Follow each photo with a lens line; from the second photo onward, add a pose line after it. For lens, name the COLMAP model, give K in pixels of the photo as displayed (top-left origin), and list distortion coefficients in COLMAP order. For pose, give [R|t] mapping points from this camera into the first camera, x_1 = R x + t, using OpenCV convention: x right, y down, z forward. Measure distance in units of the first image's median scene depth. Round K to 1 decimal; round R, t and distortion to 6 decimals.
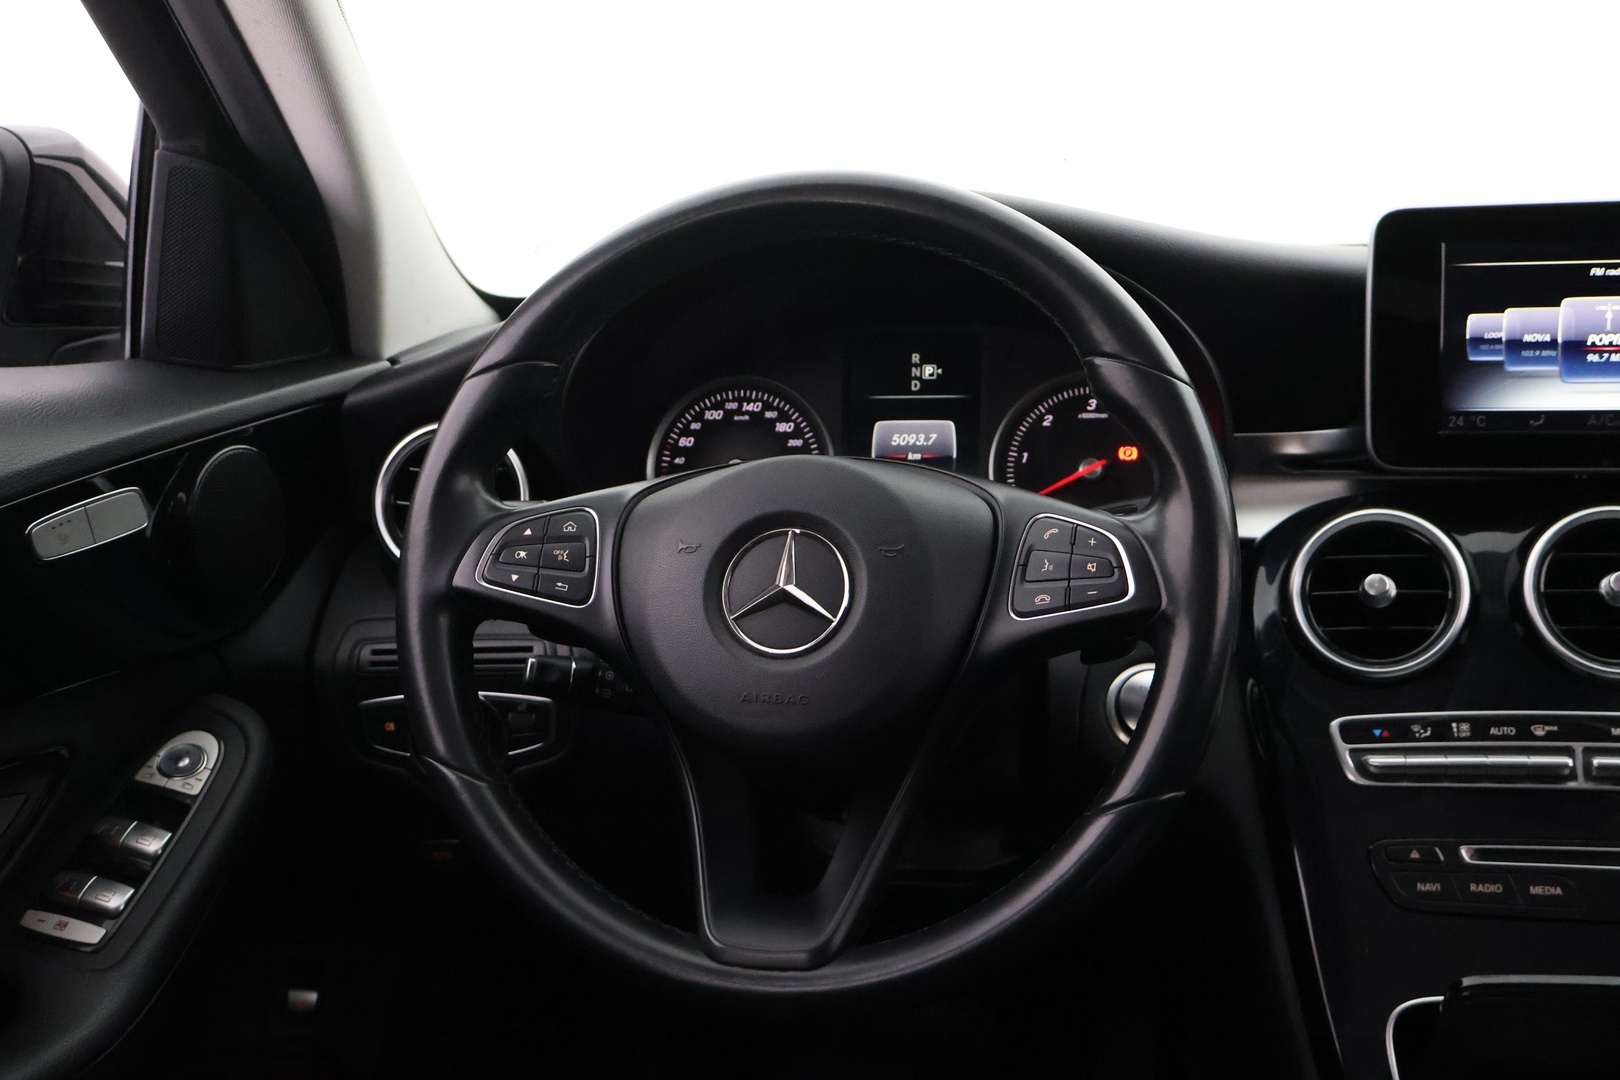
lens RADIAL K [[1954.2, 0, 816.8], [0, 1954.2, 539.6], [0, 0, 1]] dist [0.016776, 0.000000]
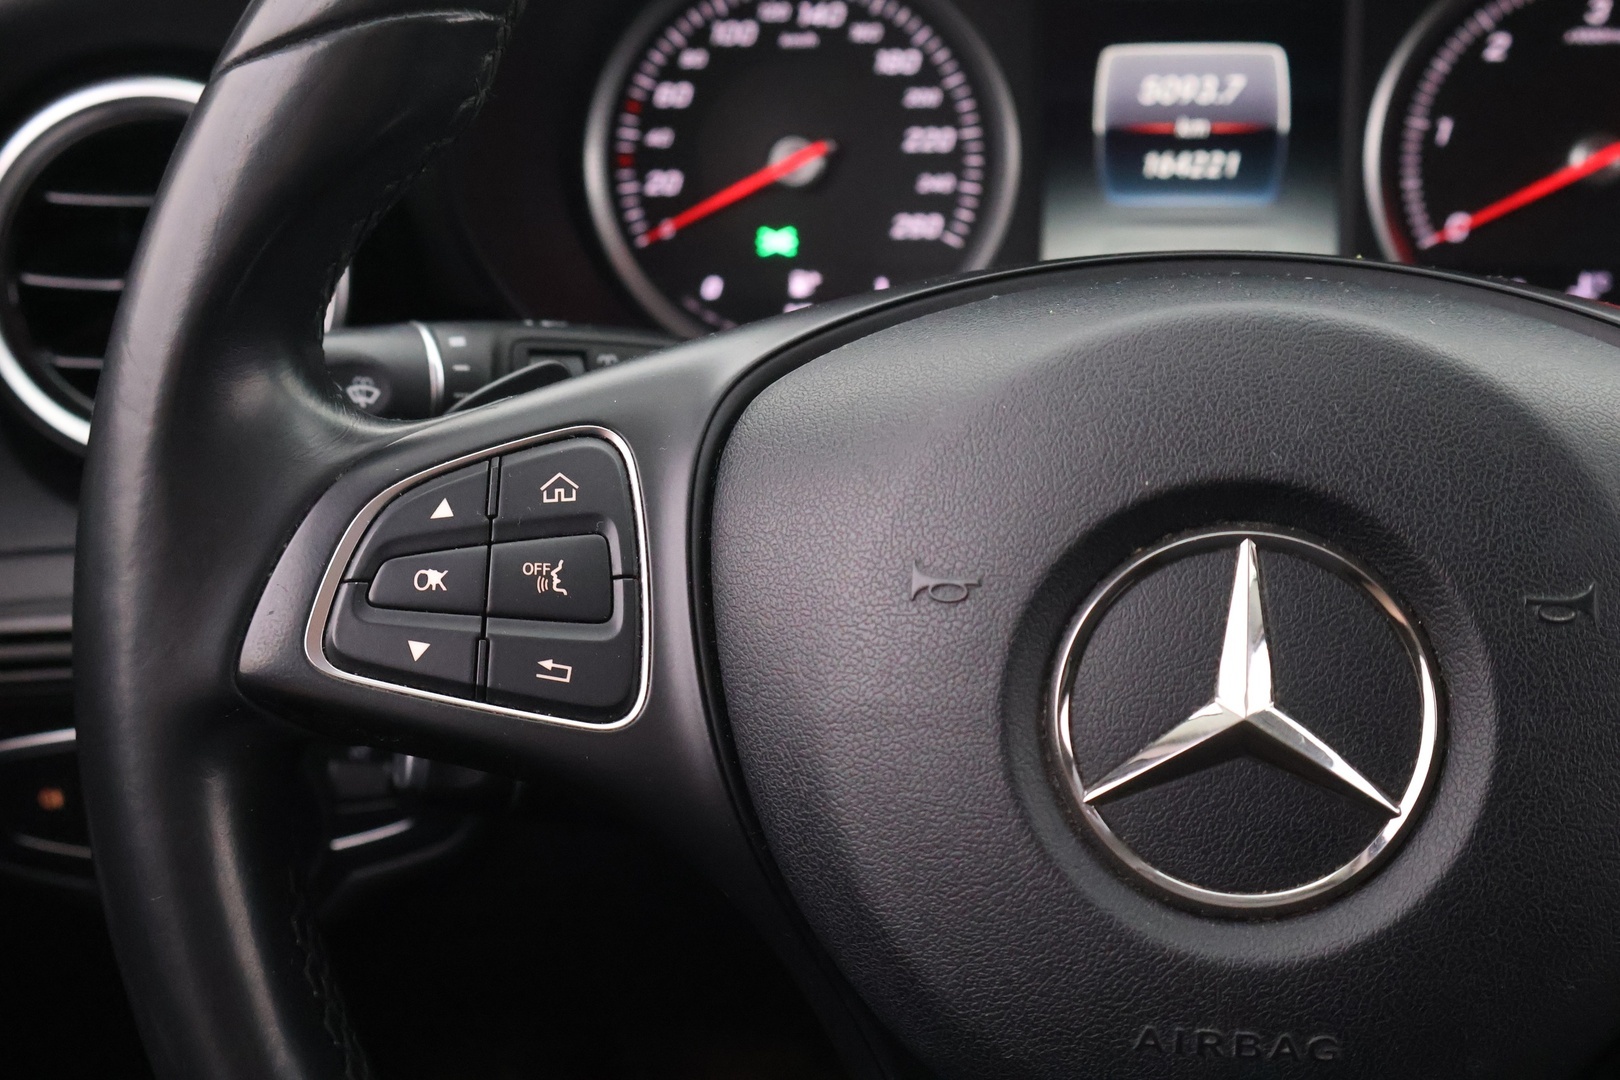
lens RADIAL K [[2454.7, 0, 818.7], [0, 2454.7, 551.8], [0, 0, 1]] dist [-0.000211, 0.000000]
pose [[0.992932, -0.038502, 0.112266, -0.104394], [0.012339, 0.974279, 0.225005, -0.076829], [-0.118042, -0.222030, 0.967868, 0.447504]]
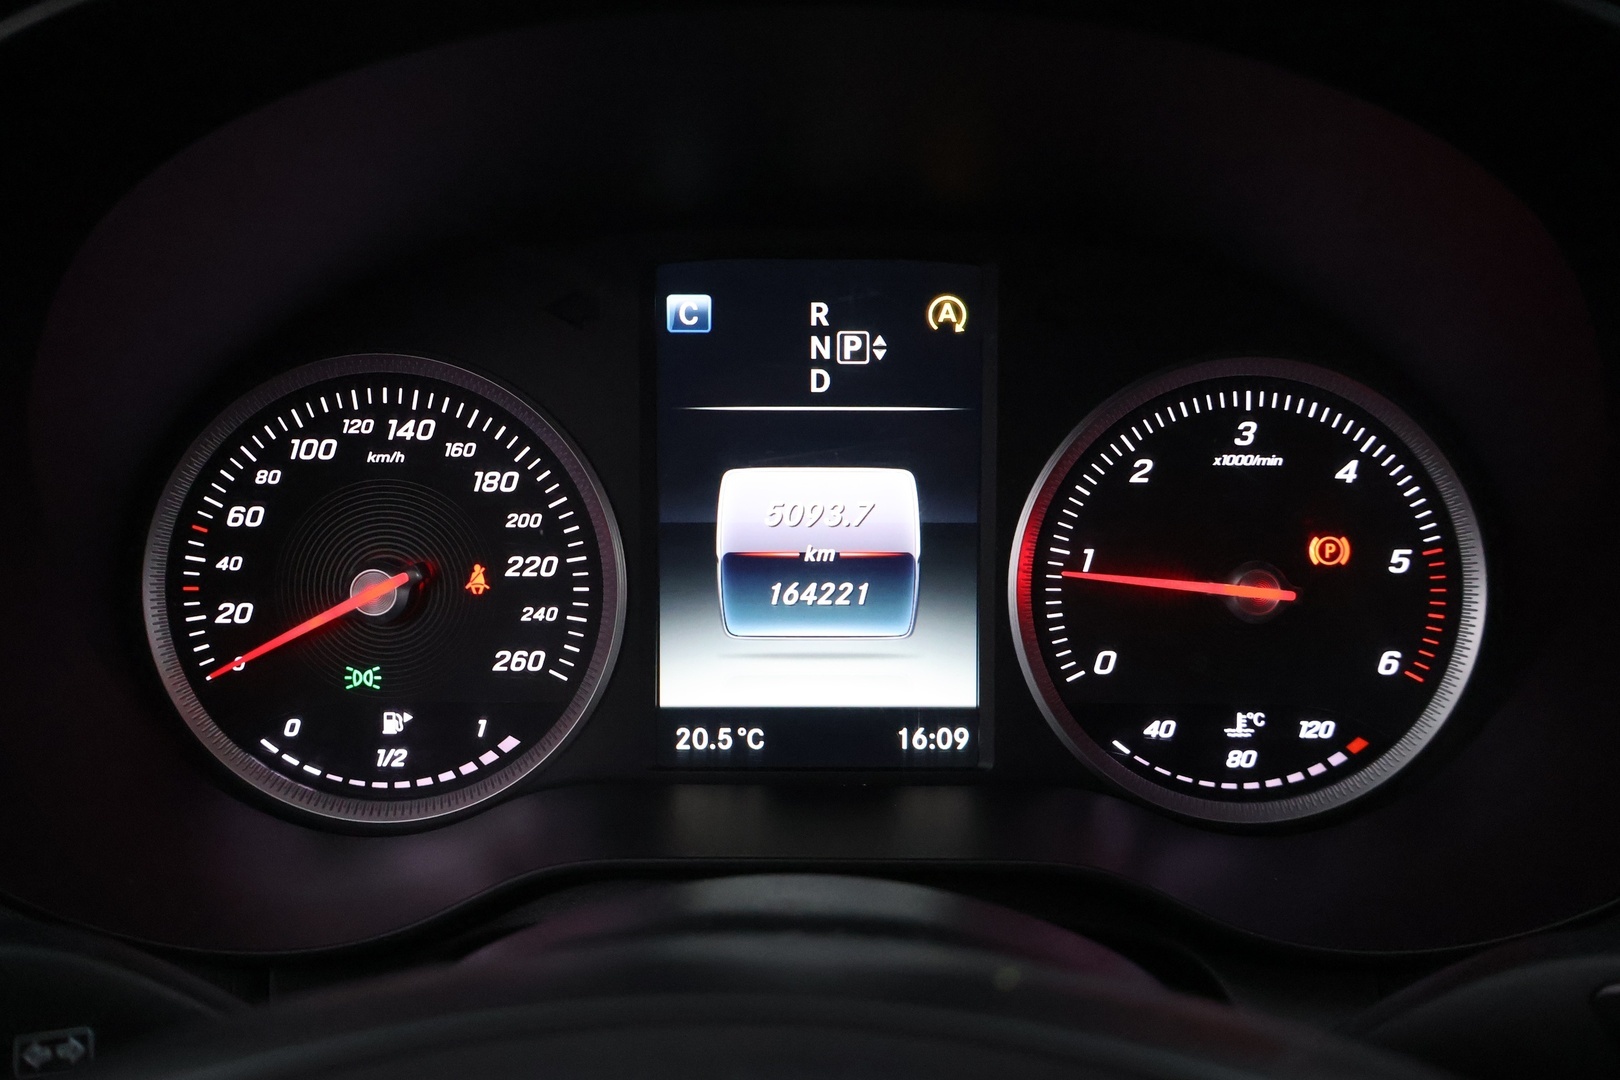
lens RADIAL K [[1302.8, 0, 833.5], [0, 1302.8, 516.2], [0, 0, 1]] dist [-0.010841, -0.006336]
pose [[0.977834, -0.025801, 0.207785, -0.004498], [0.001452, 0.993190, 0.116493, -0.083915], [-0.209376, -0.113609, 0.971213, 0.742692]]
